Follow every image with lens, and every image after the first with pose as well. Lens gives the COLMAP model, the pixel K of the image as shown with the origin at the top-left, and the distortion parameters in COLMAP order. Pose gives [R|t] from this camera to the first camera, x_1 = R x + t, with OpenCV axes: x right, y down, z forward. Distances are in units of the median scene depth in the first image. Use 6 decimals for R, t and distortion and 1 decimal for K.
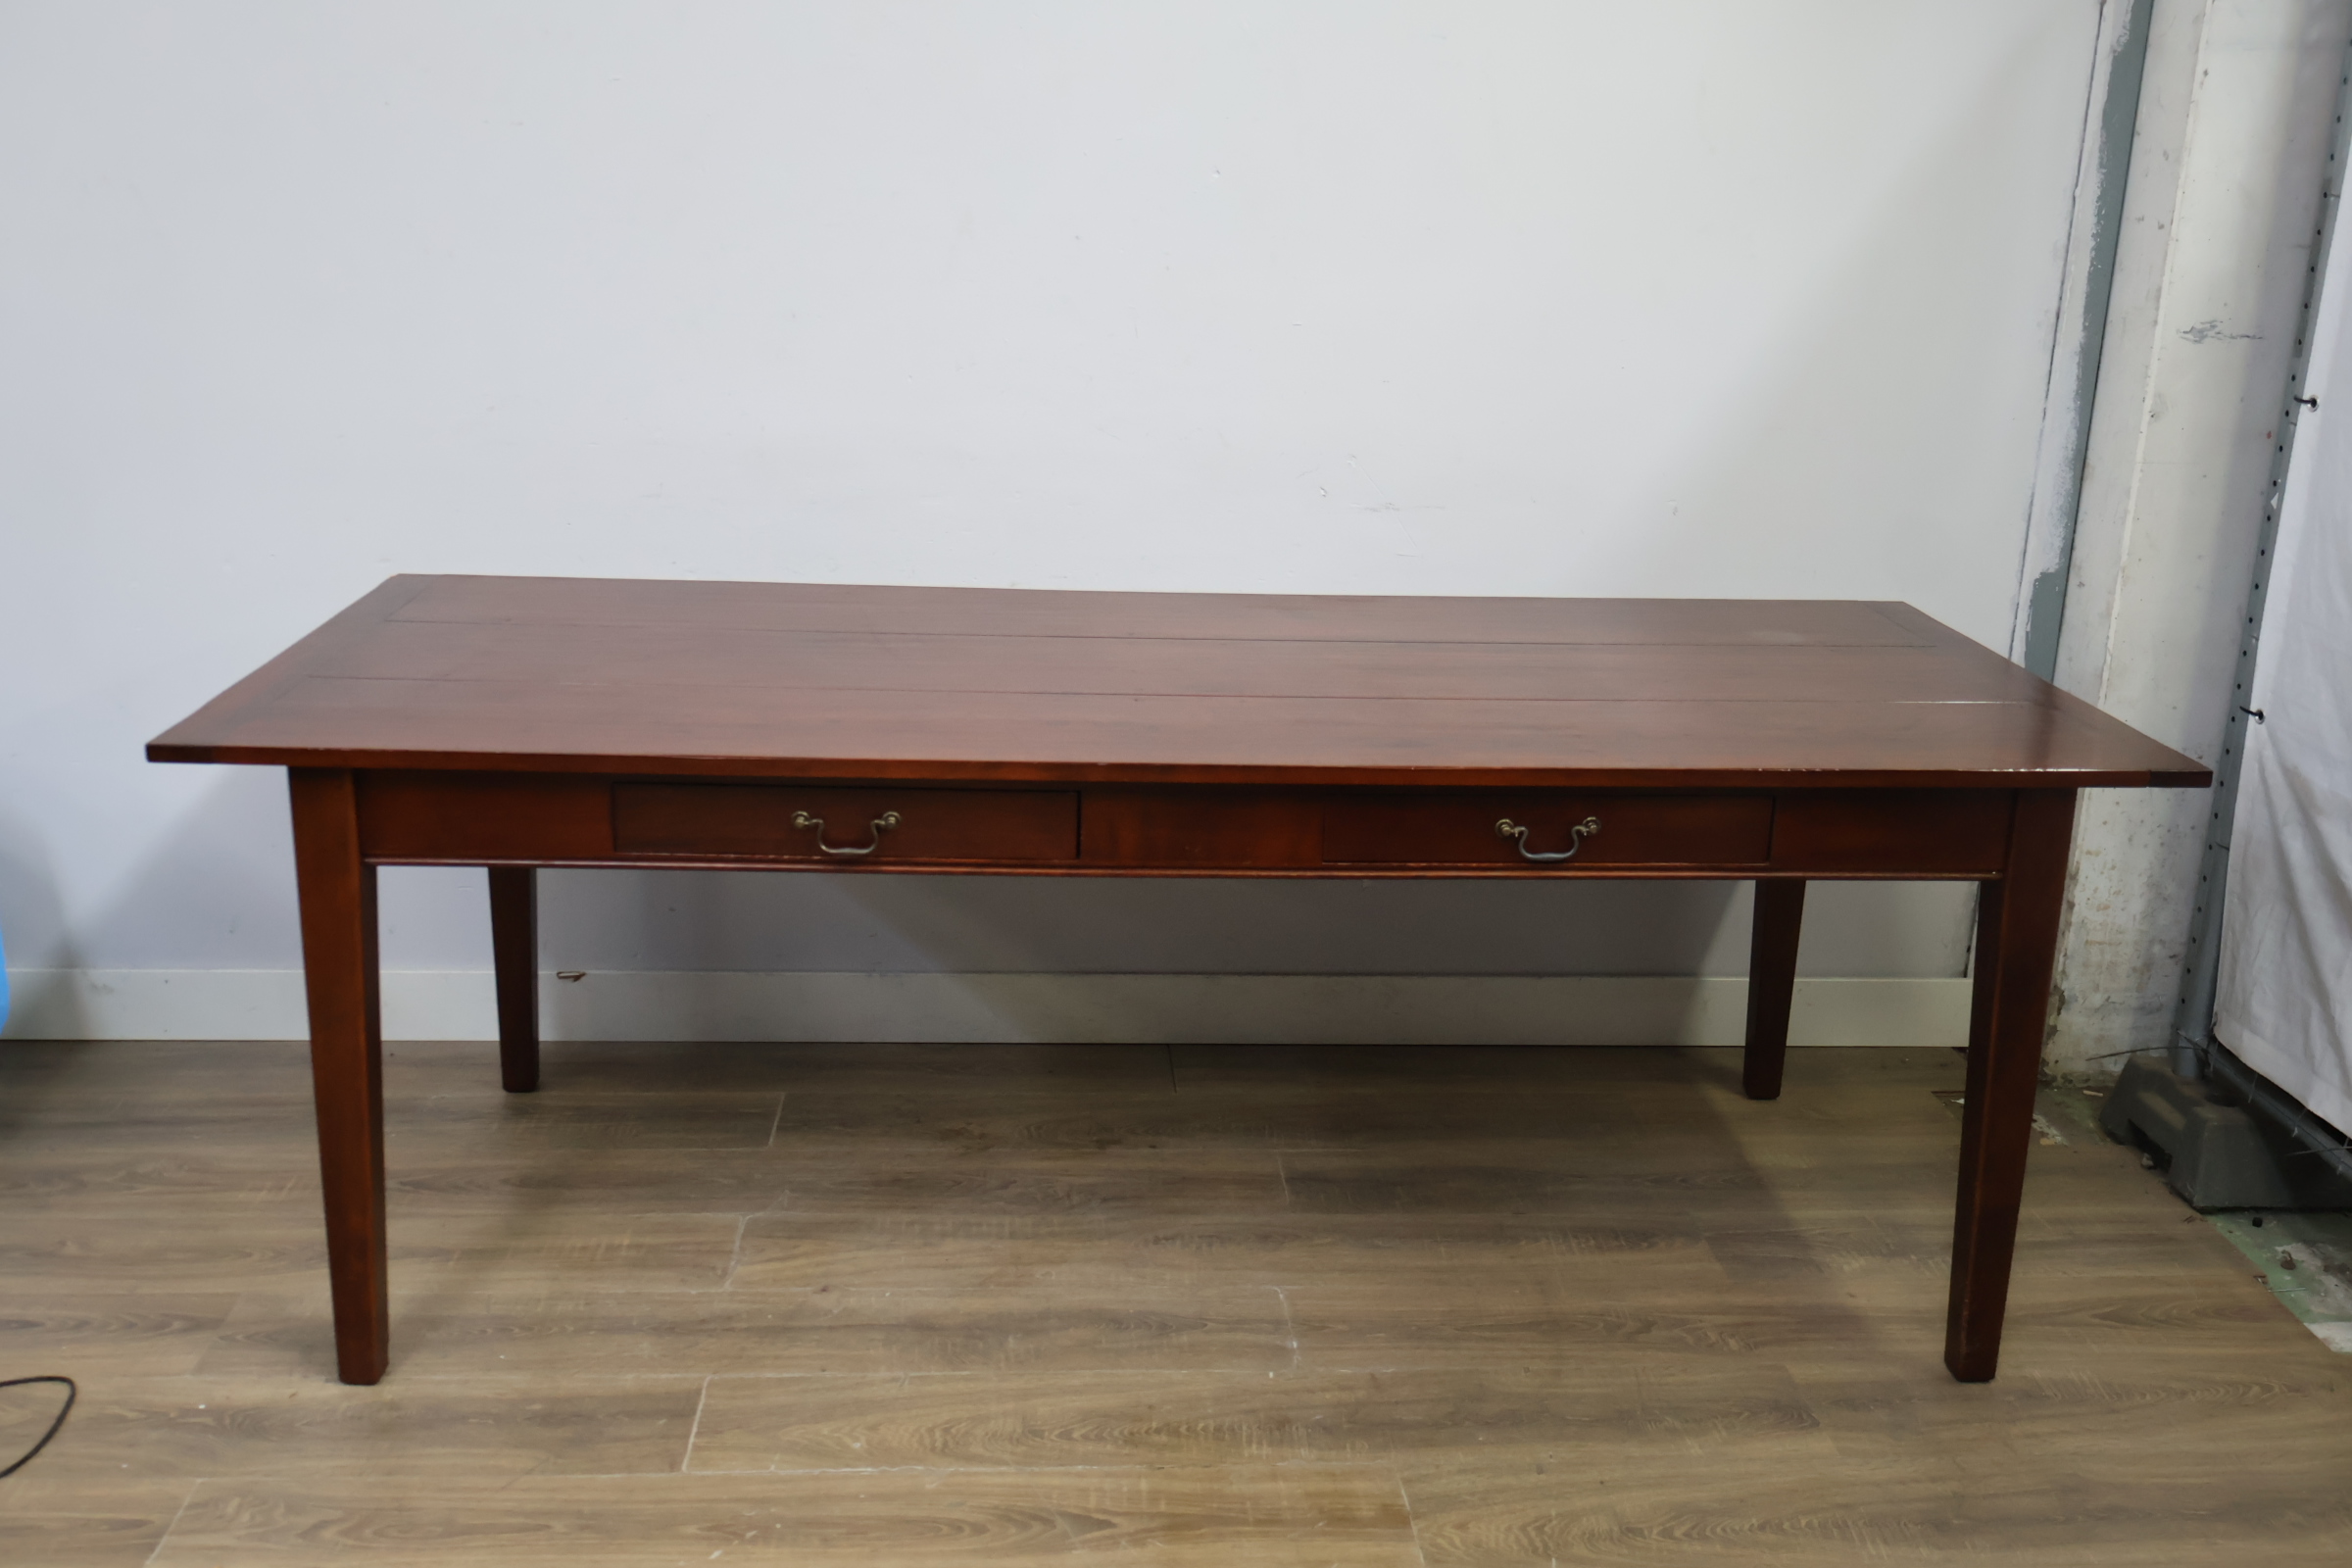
lens RADIAL K [[2135.0, 0, 1173.6], [0, 2135.0, 781.4], [0, 0, 1]] dist [-0.007269, 0.000000]
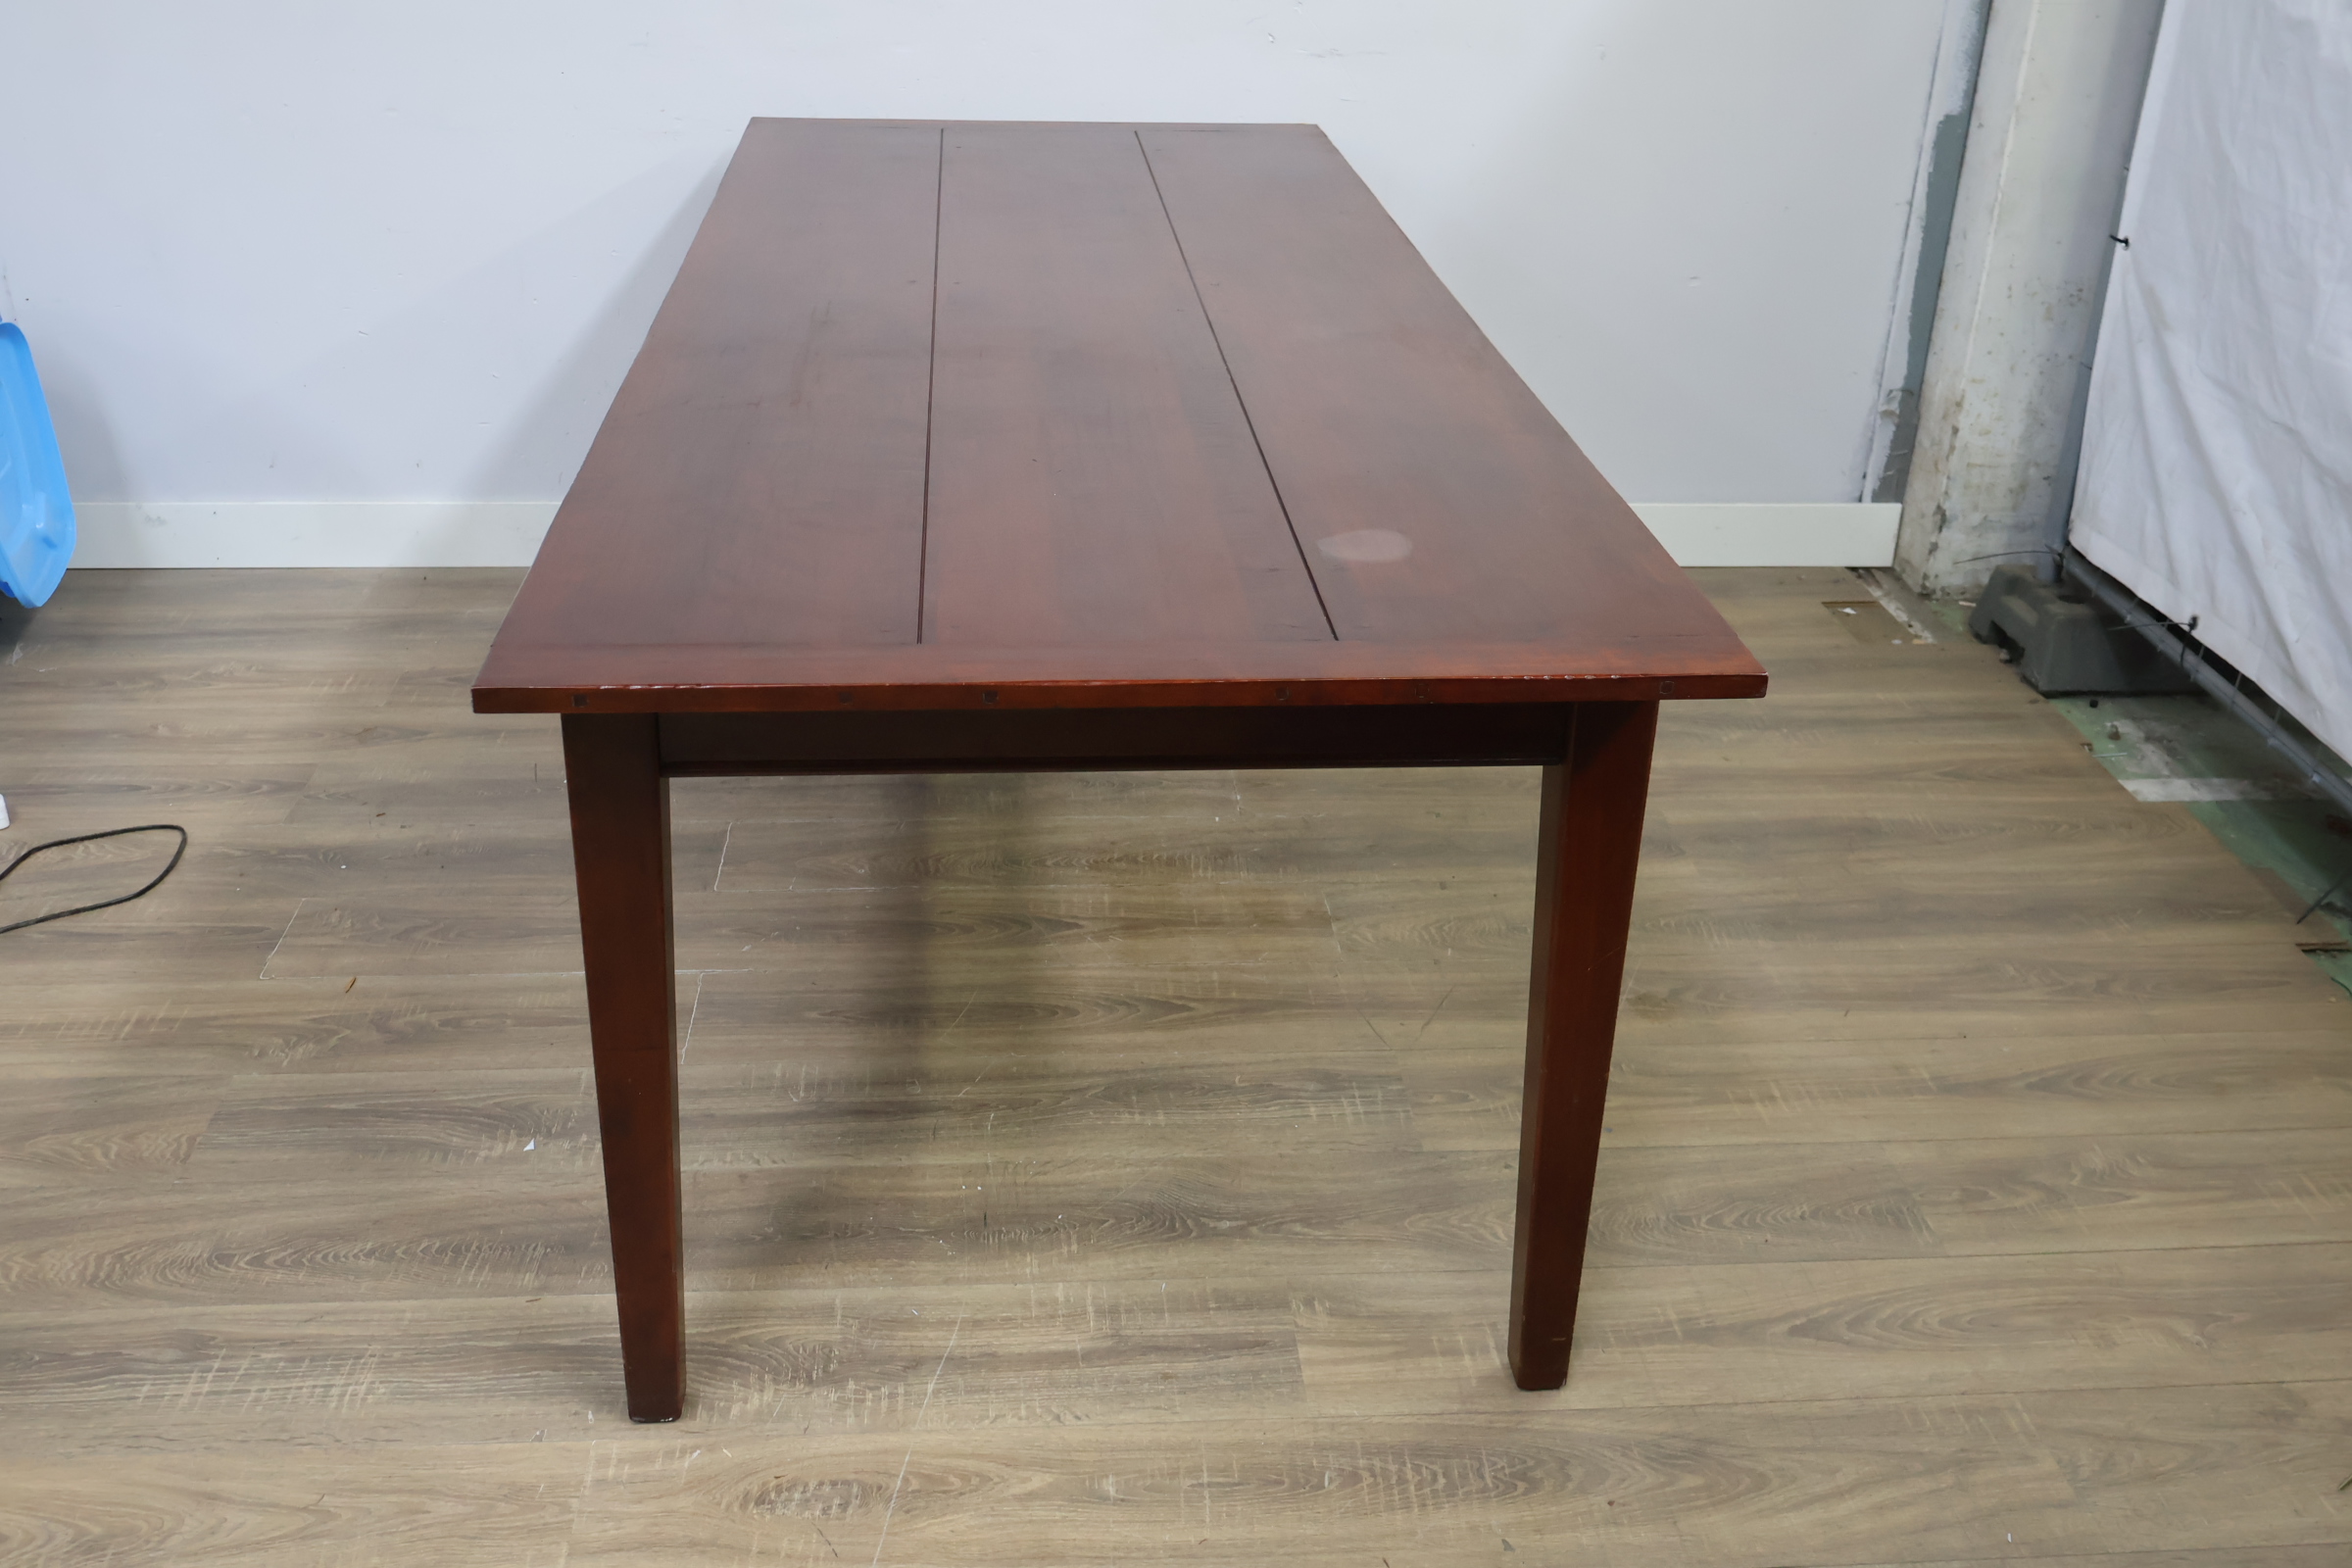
lens RADIAL K [[2135.0, 0, 1176.0], [0, 2135.0, 782.3], [0, 0, 1]] dist [-0.007269, 0.000000]
pose [[0.999940, -0.008122, 0.007350, 0.013868], [0.006727, 0.984867, 0.173180, 0.052922], [-0.008646, -0.173121, 0.984863, -0.127717]]
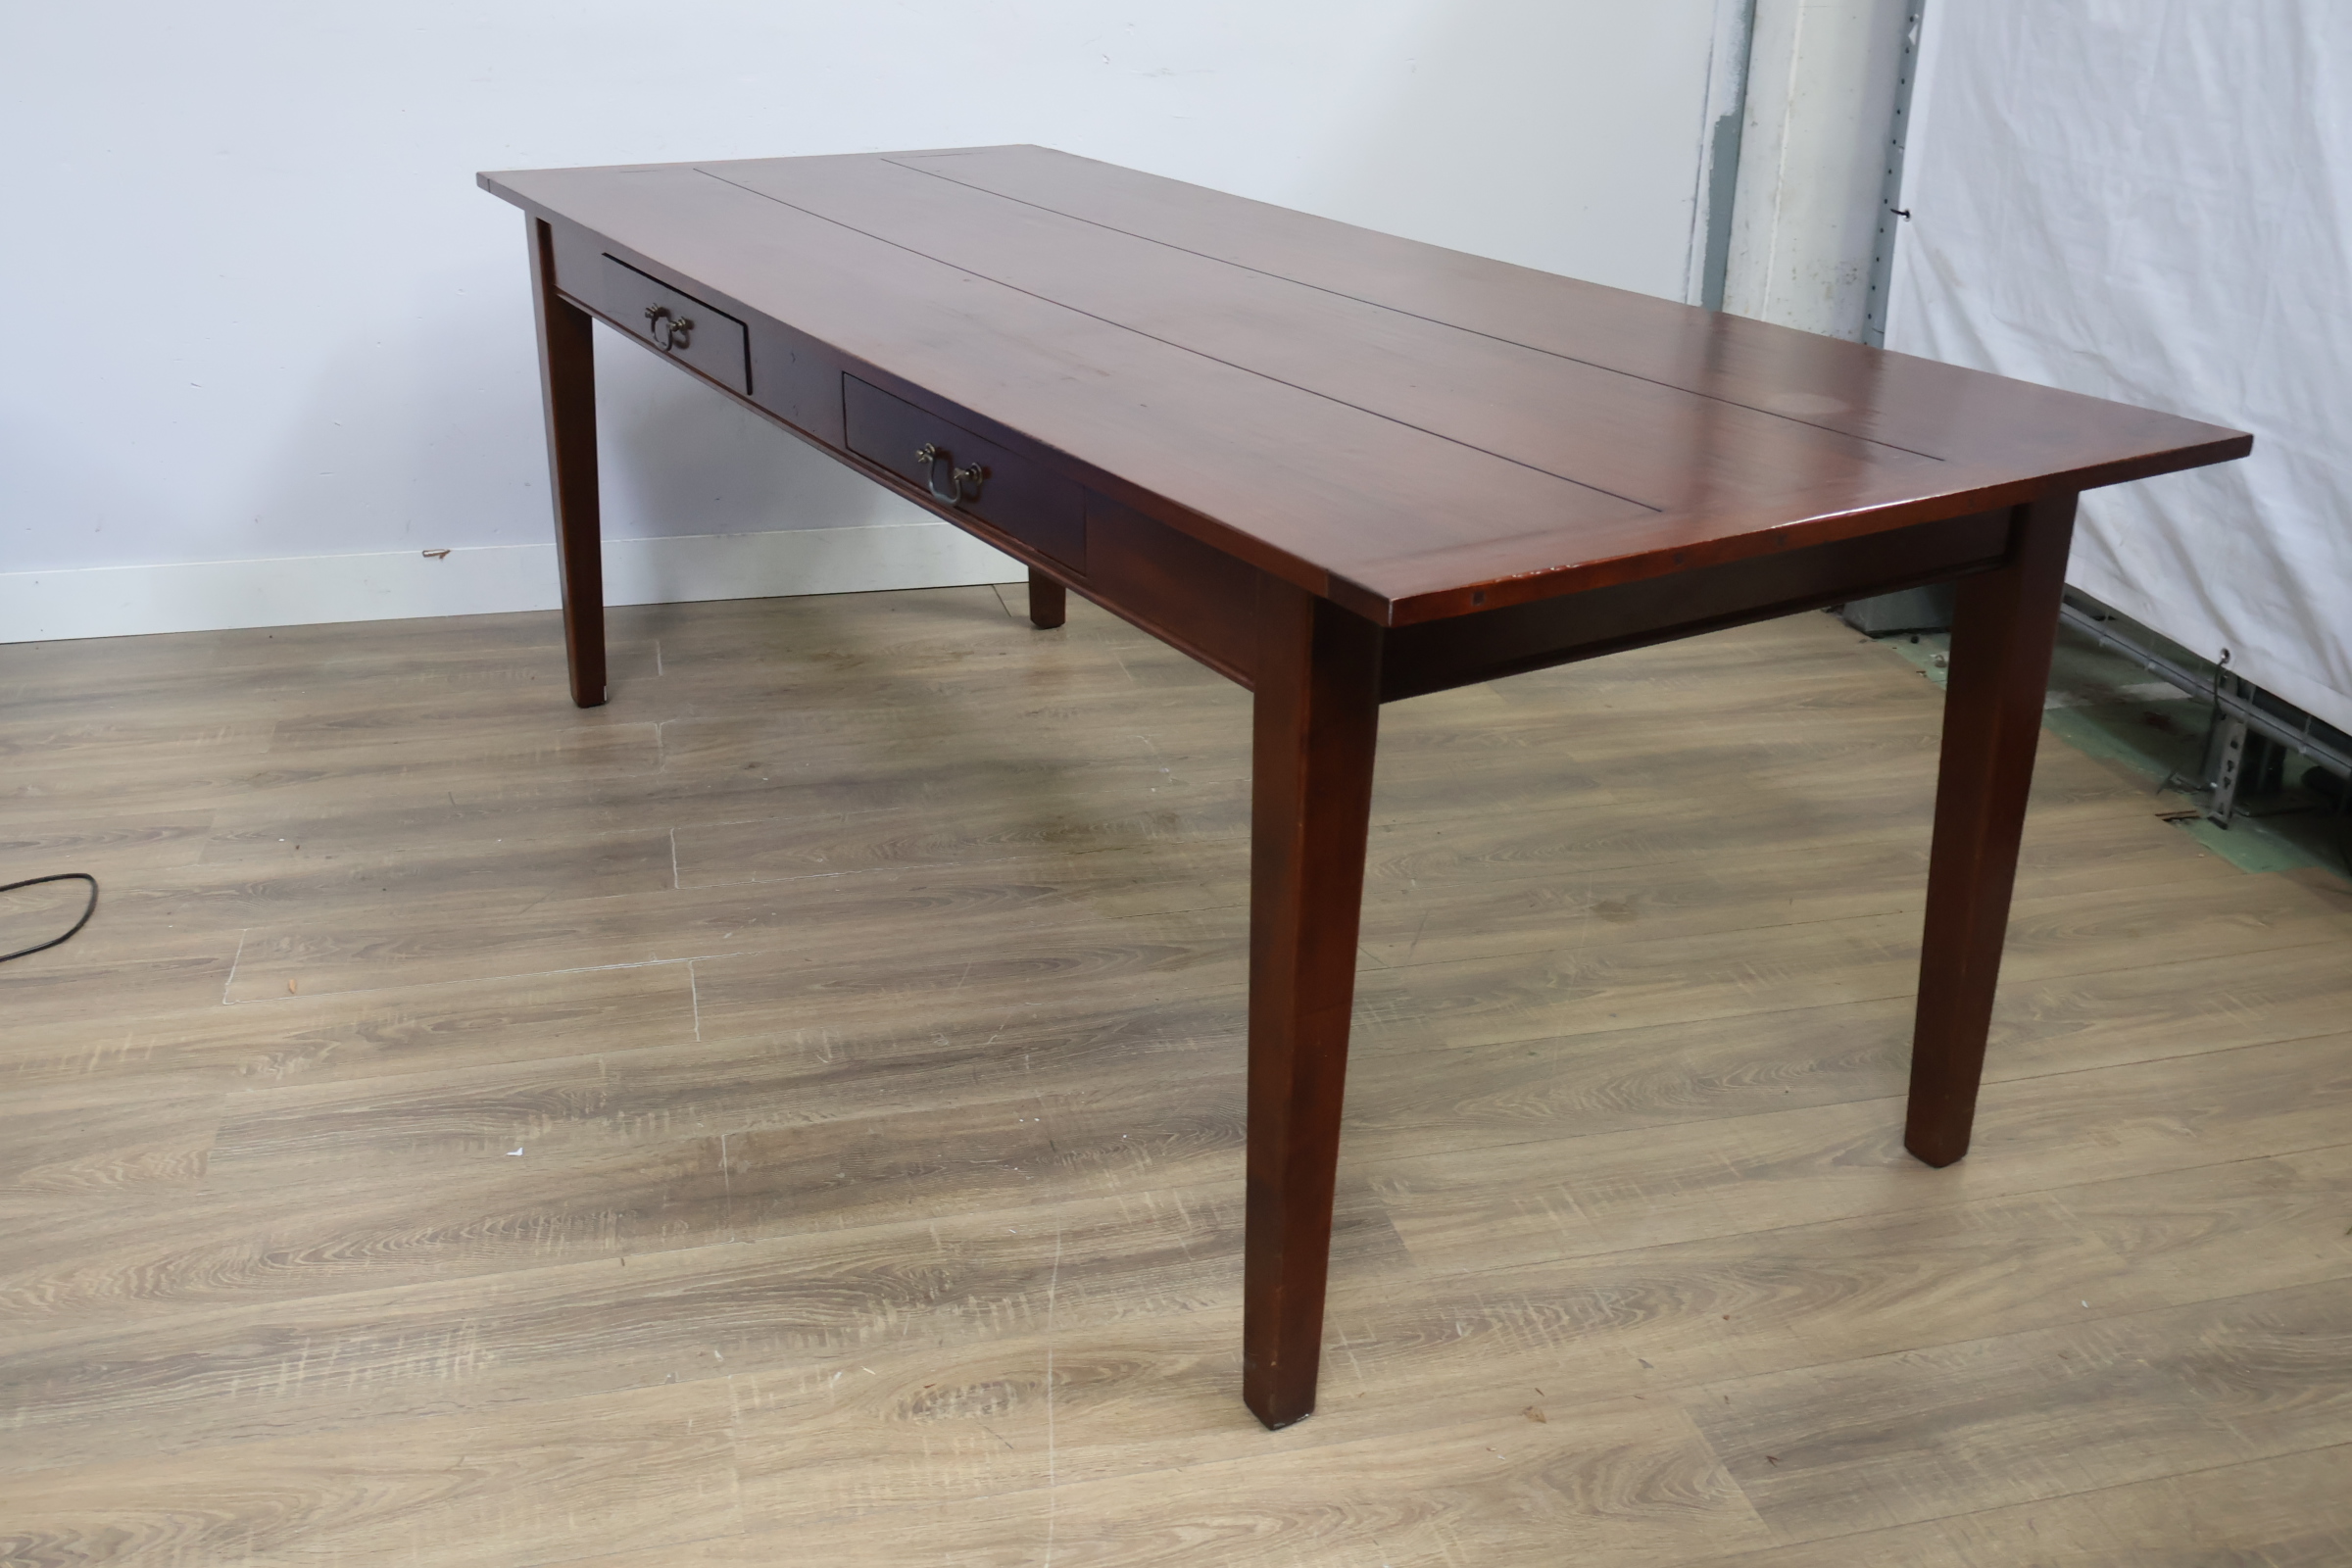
lens RADIAL K [[2135.0, 0, 1159.2], [0, 2135.0, 776.5], [0, 0, 1]] dist [-0.007269, 0.000000]
pose [[0.984187, -0.083407, 0.156267, -0.124900], [0.065077, 0.990765, 0.118955, 0.120316], [-0.164746, -0.106905, 0.980526, -0.147445]]
